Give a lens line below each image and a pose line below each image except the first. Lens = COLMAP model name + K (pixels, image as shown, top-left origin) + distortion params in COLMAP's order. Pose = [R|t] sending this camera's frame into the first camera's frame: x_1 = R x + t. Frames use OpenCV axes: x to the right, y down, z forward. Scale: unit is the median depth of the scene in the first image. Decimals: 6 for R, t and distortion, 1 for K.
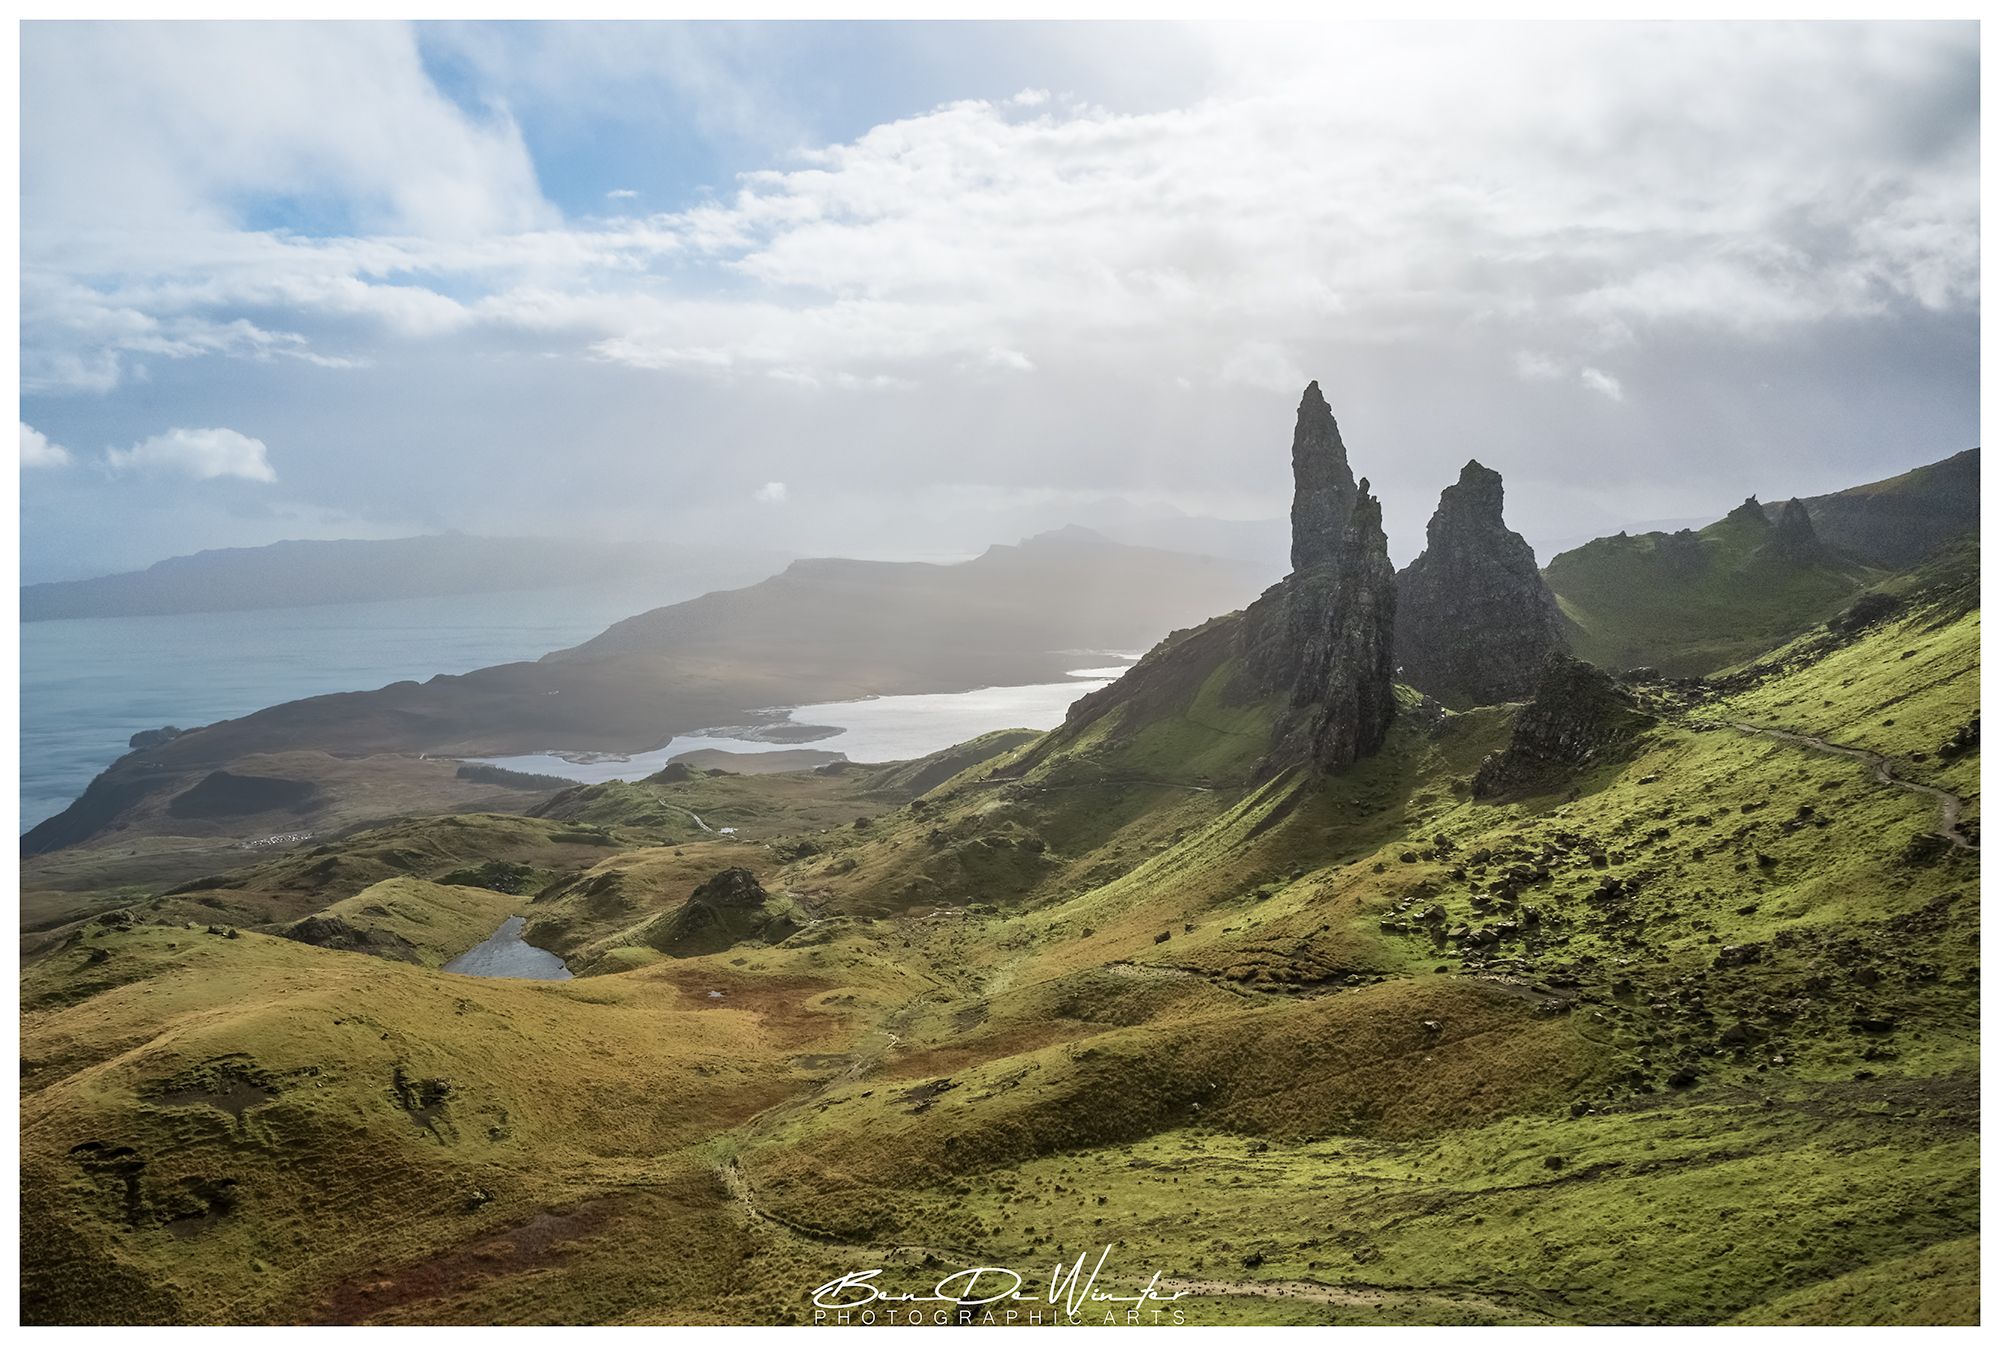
lens RADIAL K [[1535.1, 0, 832.3], [0, 1535.1, 769.8], [0, 0, 1]] dist [-0.004162, 0.000380]
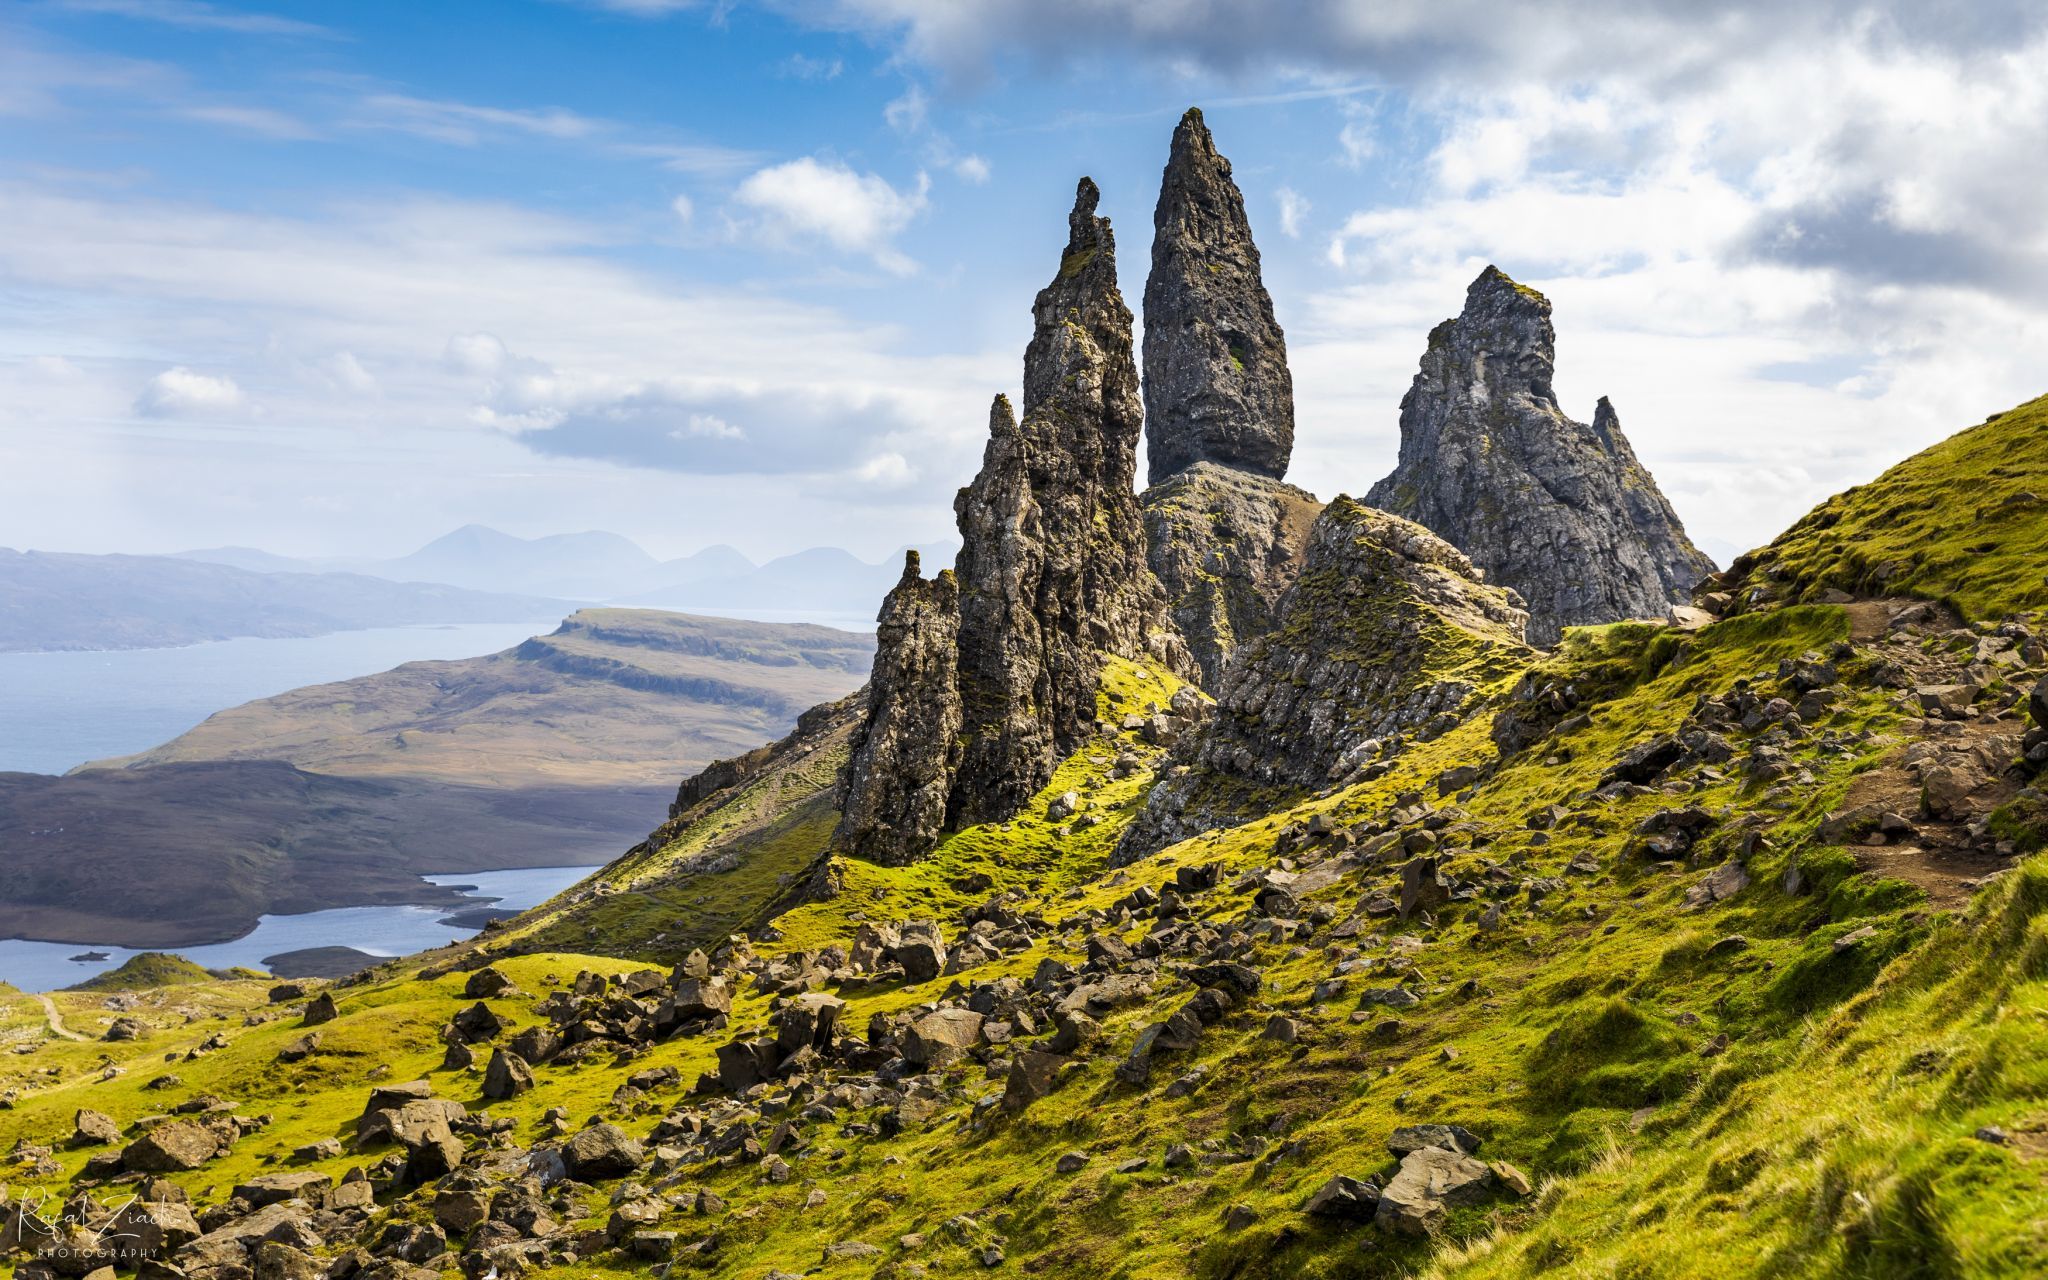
lens RADIAL K [[2759.9, 0, 1019.8], [0, 2759.9, 606.3], [0, 0, 1]] dist [0.029442, 0.000000]
pose [[0.992623, 0.042436, 0.113571, 0.247827], [-0.025264, 0.988578, -0.148579, 0.036590], [-0.118579, 0.144614, 0.982357, 0.282117]]
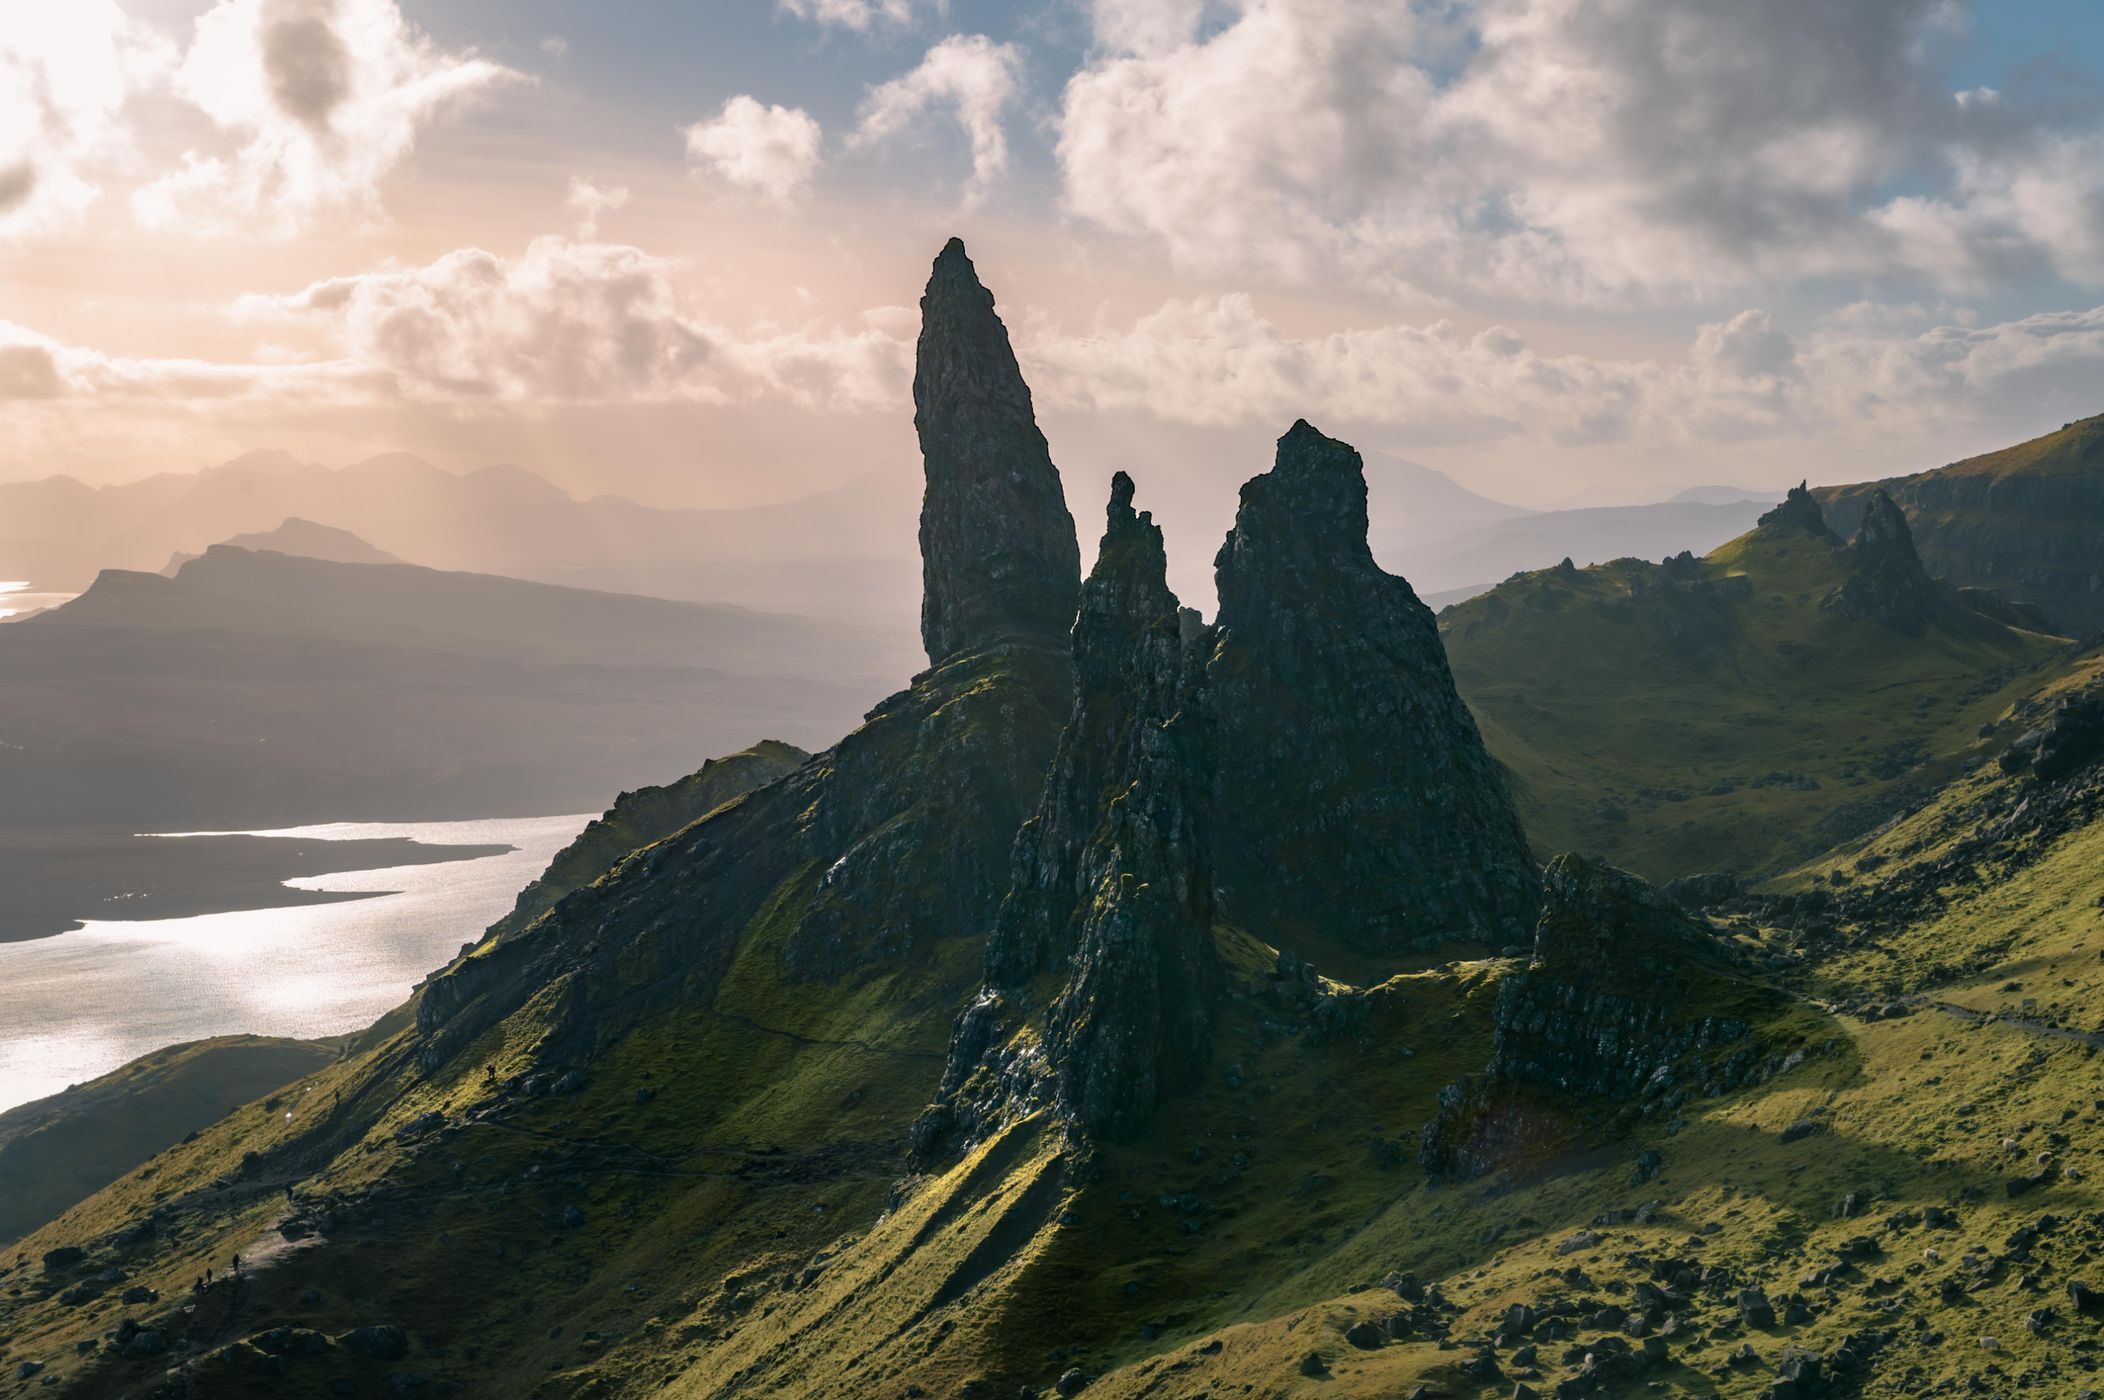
lens RADIAL K [[3747.4, 0, 1049.2], [0, 3747.4, 693.4], [0, 0, 1]] dist [0.019529, 0.000000]
pose [[0.938534, -0.015454, 0.344839, -0.054420], [0.053925, 0.993296, -0.102250, -0.013684], [-0.340947, 0.114560, 0.933076, -0.014415]]
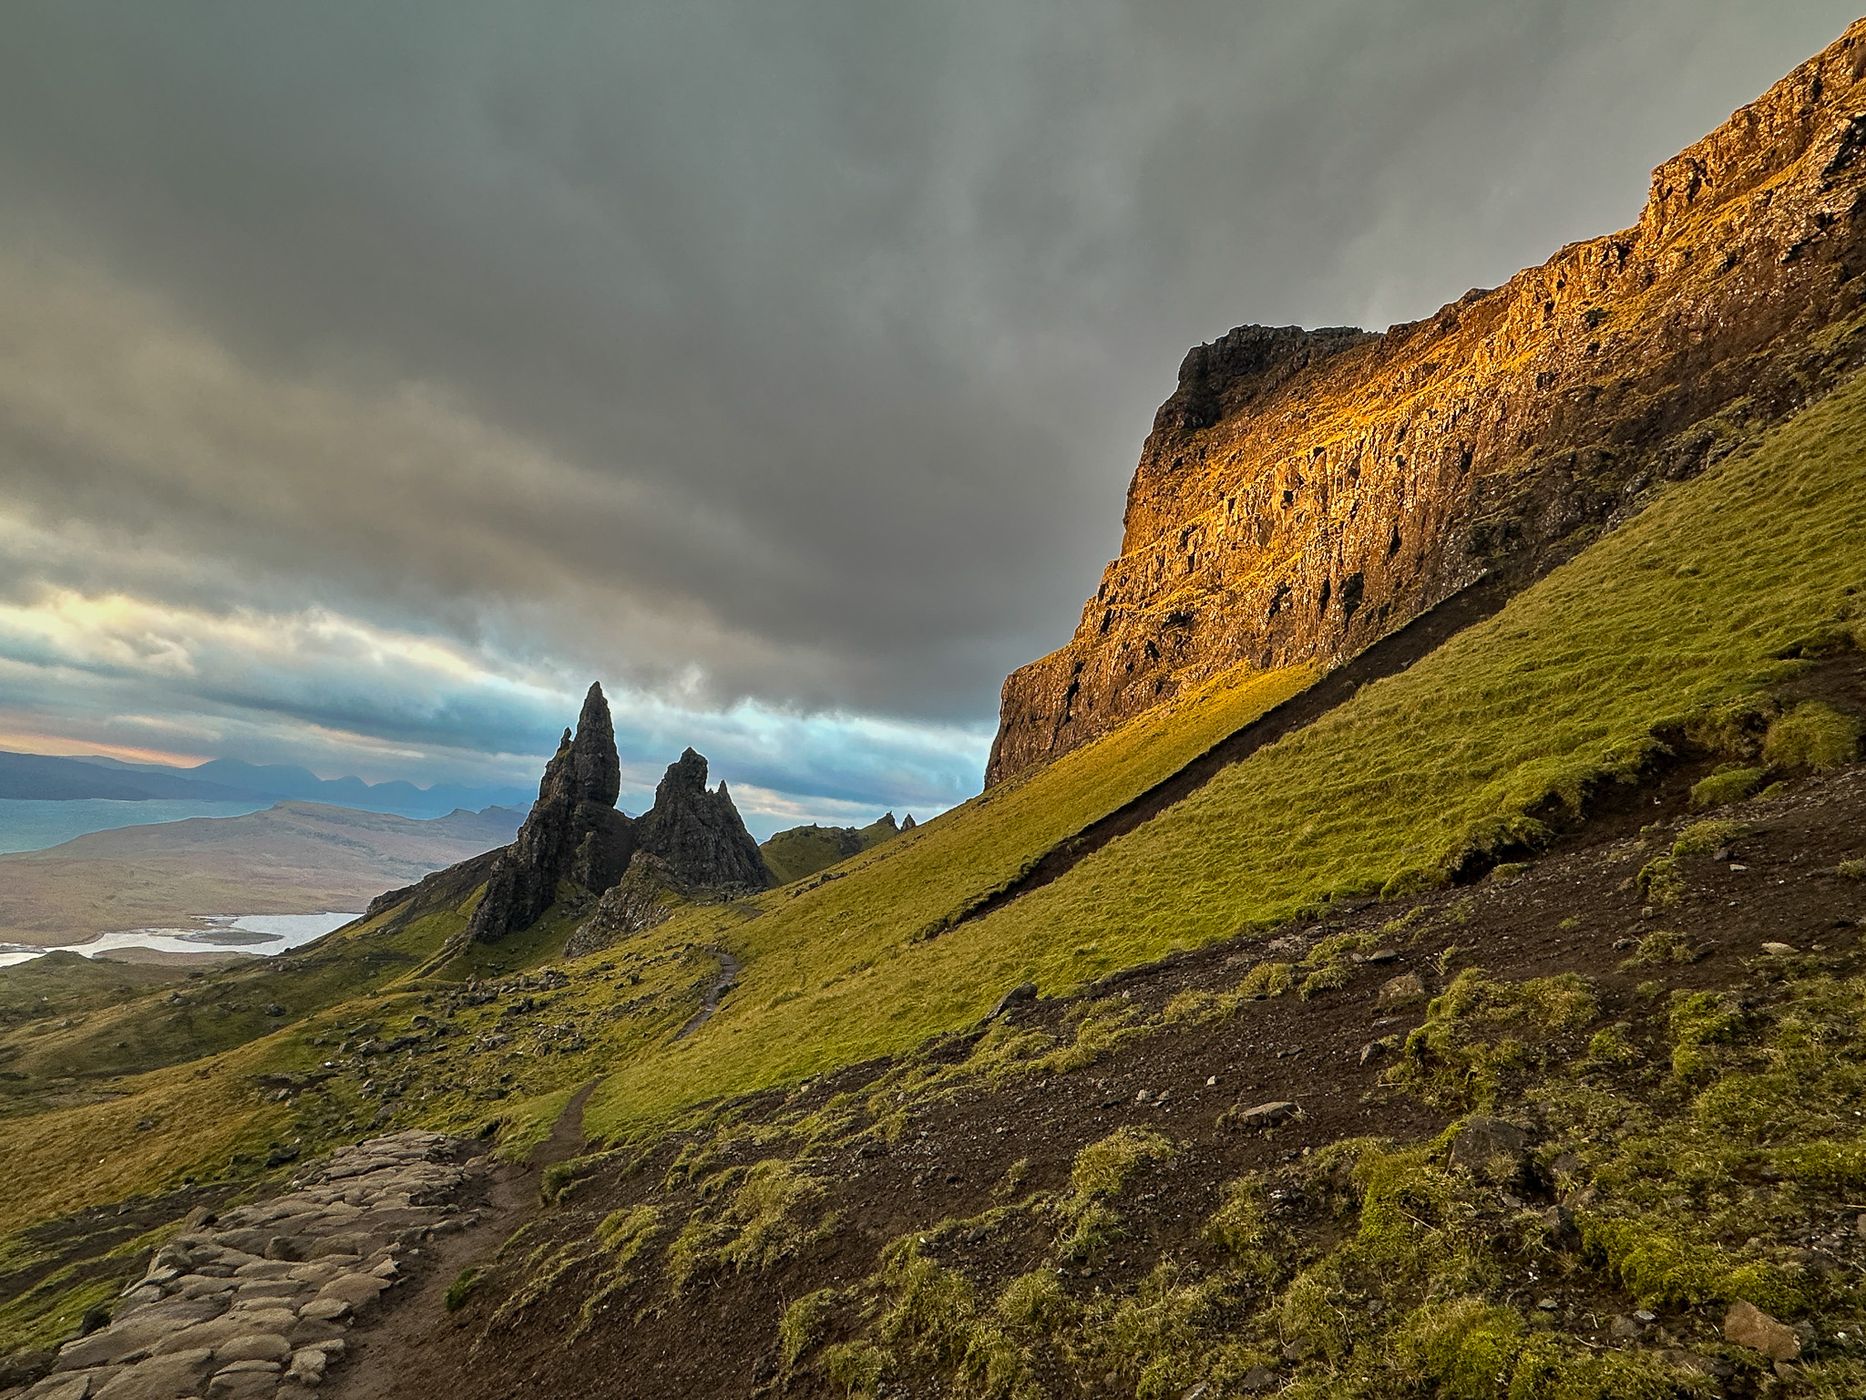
lens RADIAL K [[1016.9, 0, 946.6], [0, 1016.9, 702.5], [0, 0, 1]] dist [-0.006801, 0.004517]
pose [[0.851871, 0.173067, 0.494331, 0.181979], [-0.032190, 0.959344, -0.280397, 0.030999], [-0.522761, 0.222950, 0.822809, 0.072816]]
